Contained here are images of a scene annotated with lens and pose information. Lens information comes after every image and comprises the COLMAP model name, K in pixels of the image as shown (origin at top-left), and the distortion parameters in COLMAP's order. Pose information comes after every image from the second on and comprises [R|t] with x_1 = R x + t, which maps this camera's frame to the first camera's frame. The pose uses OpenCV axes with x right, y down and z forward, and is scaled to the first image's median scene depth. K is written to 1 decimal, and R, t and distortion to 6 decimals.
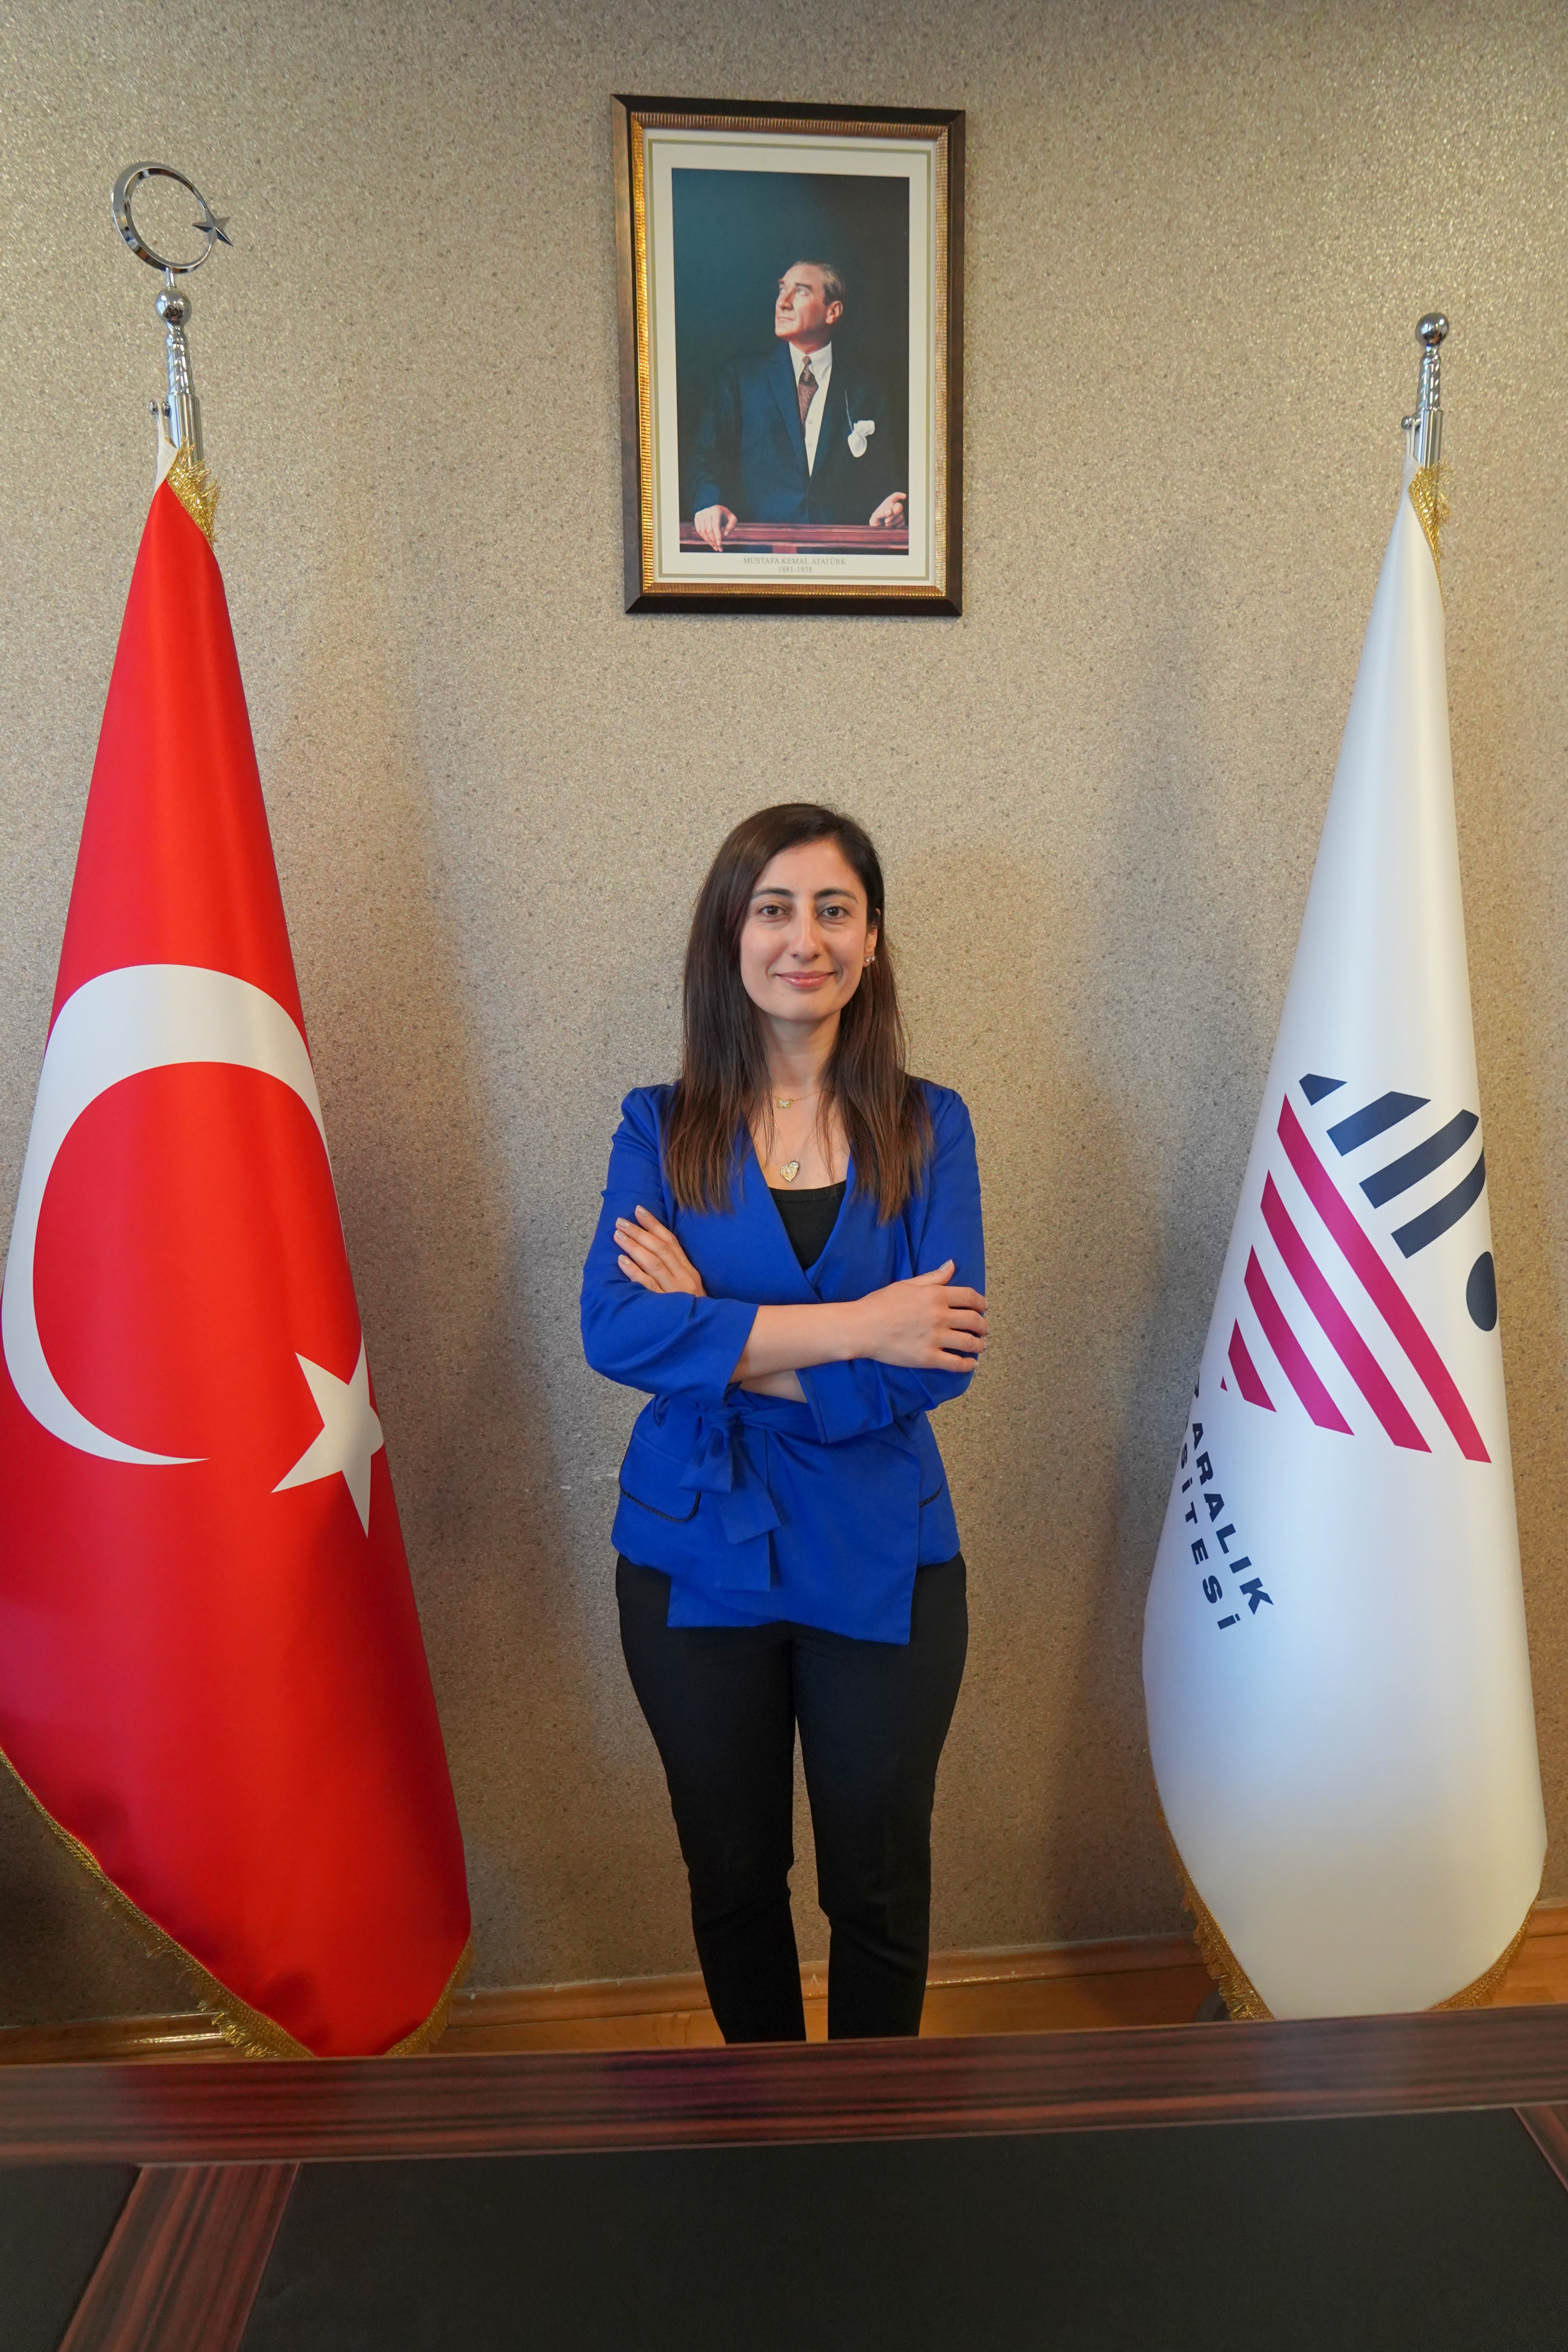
lens RADIAL K [[1627.1, 0, 799.8], [0, 1627.1, 1187.2], [0, 0, 1]] dist [0.008156, 0.003715]
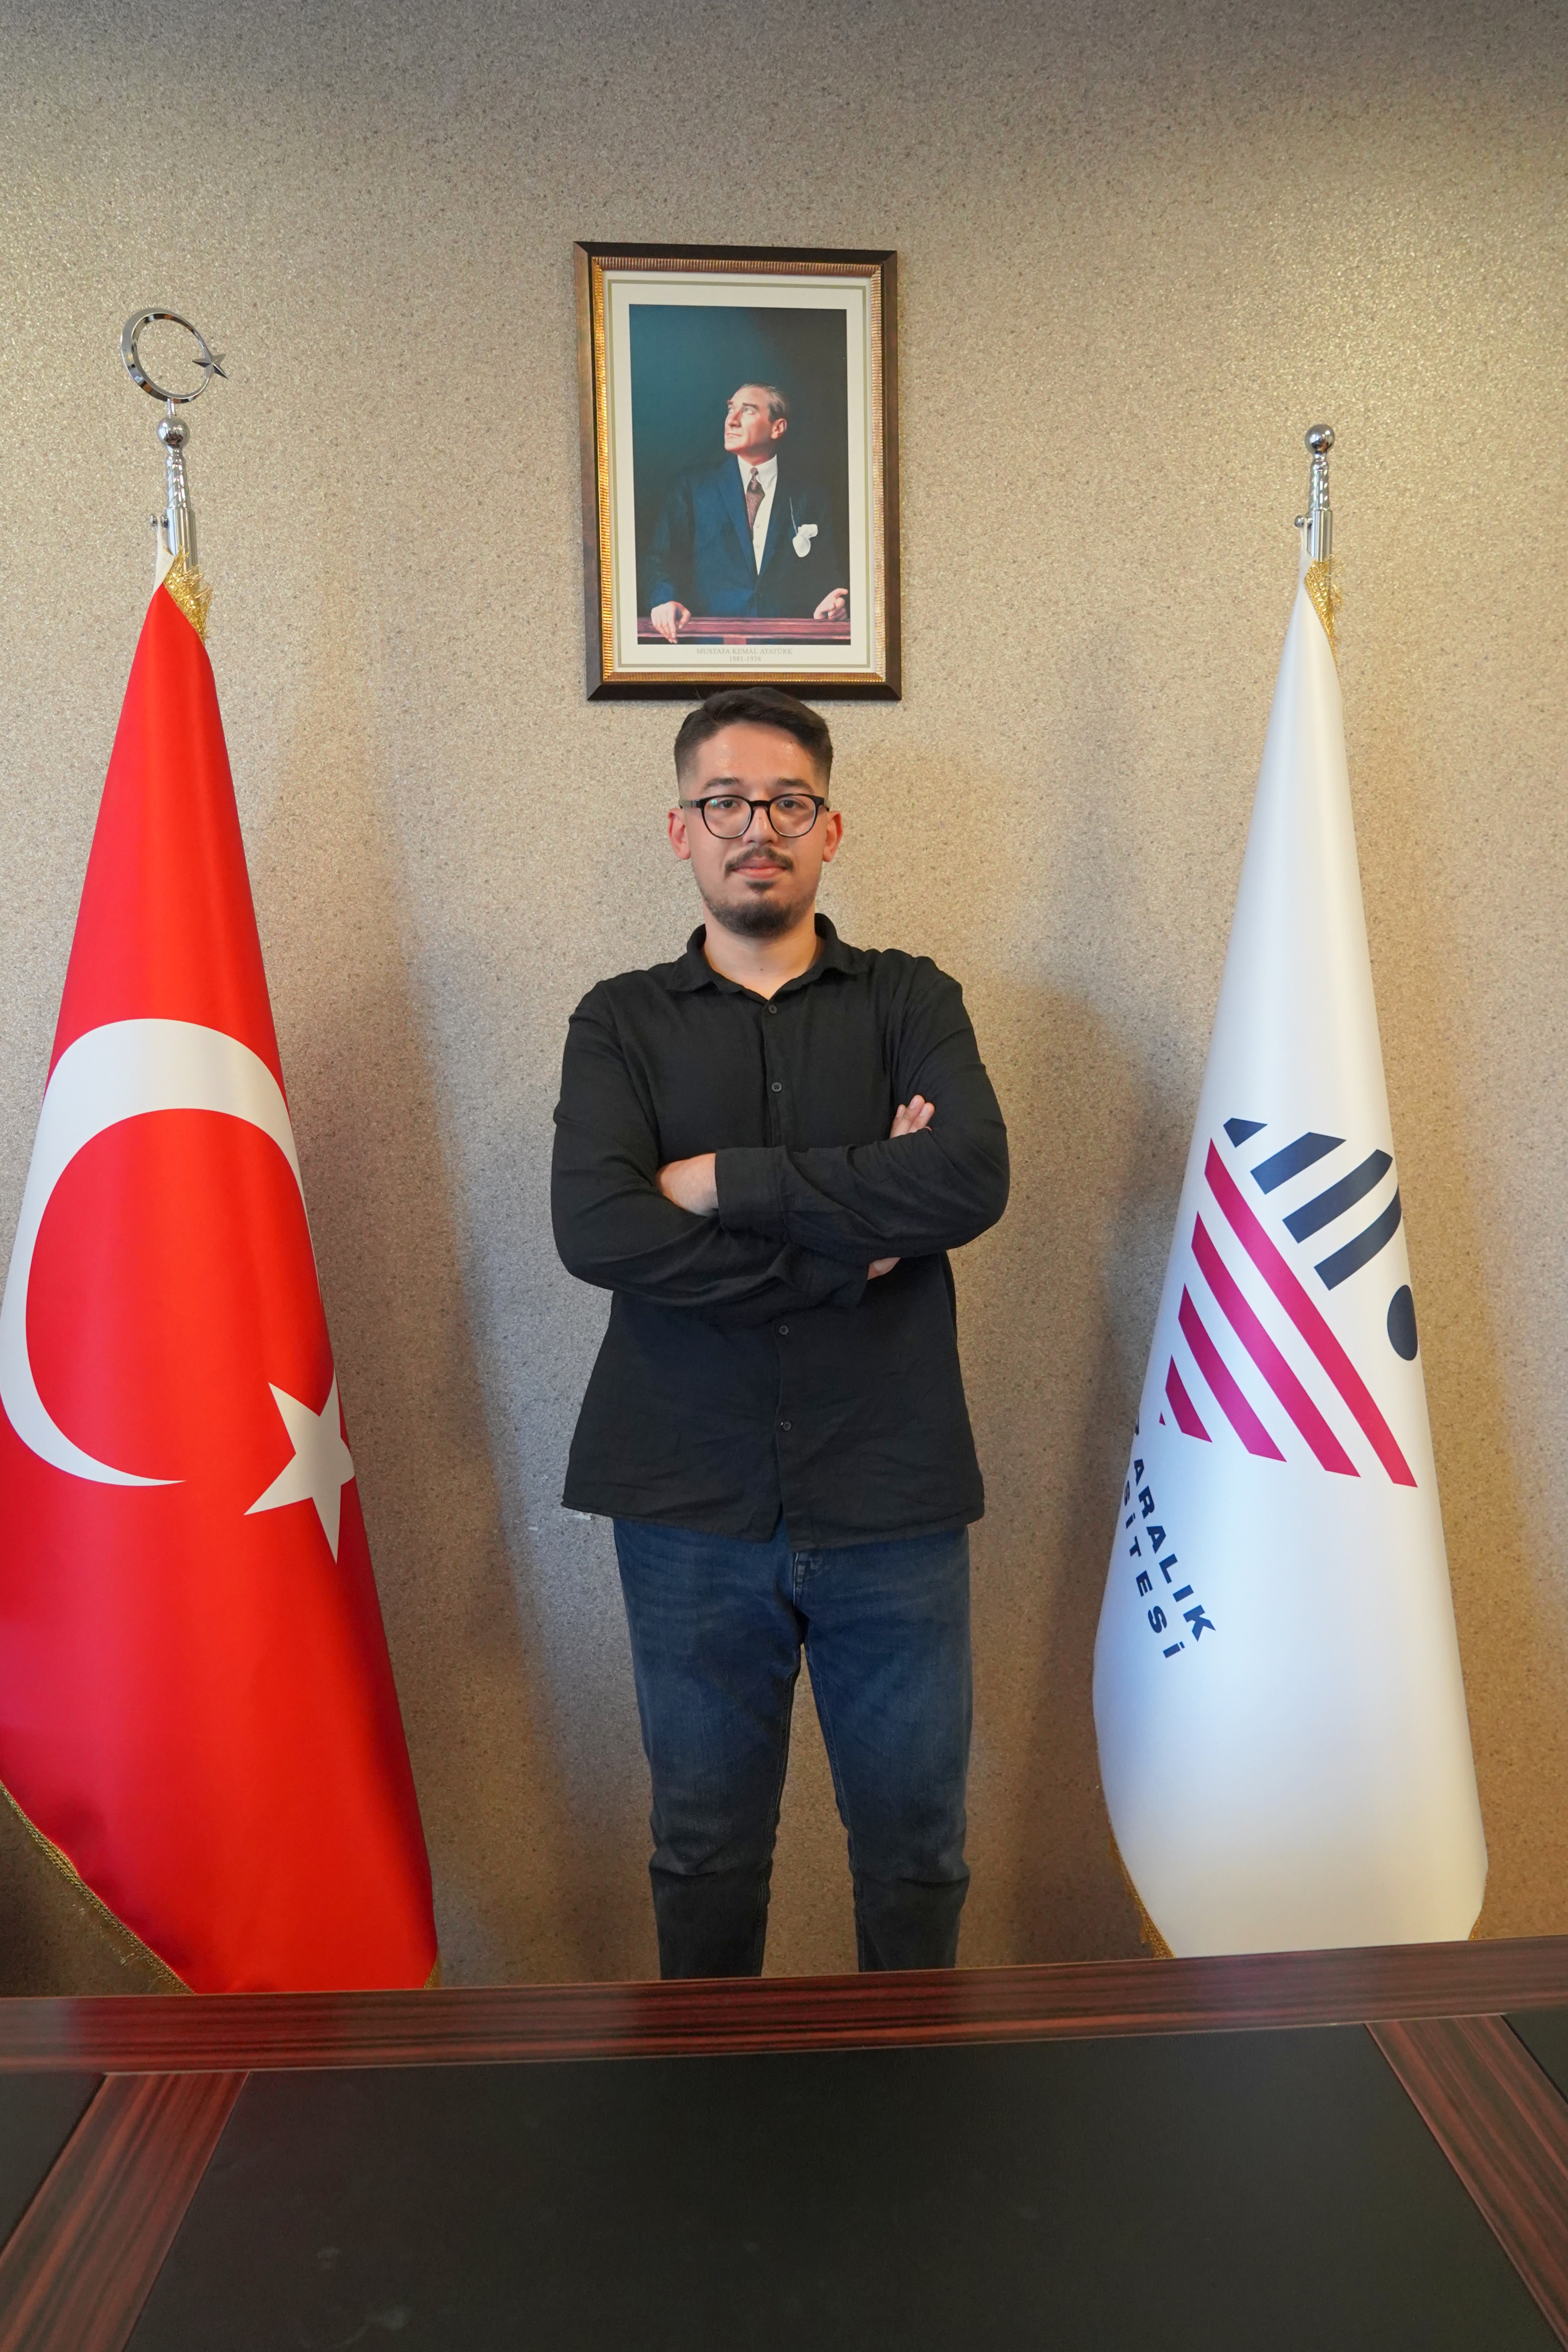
lens RADIAL K [[1676.9, 0, 798.5], [0, 1676.9, 1198.7], [0, 0, 1]] dist [-0.008748, 0.007330]
pose [[0.999912, -0.006458, -0.011617, 0.043523], [0.005731, 0.998086, -0.061579, 0.045792], [0.011992, 0.061507, 0.998035, -0.083788]]
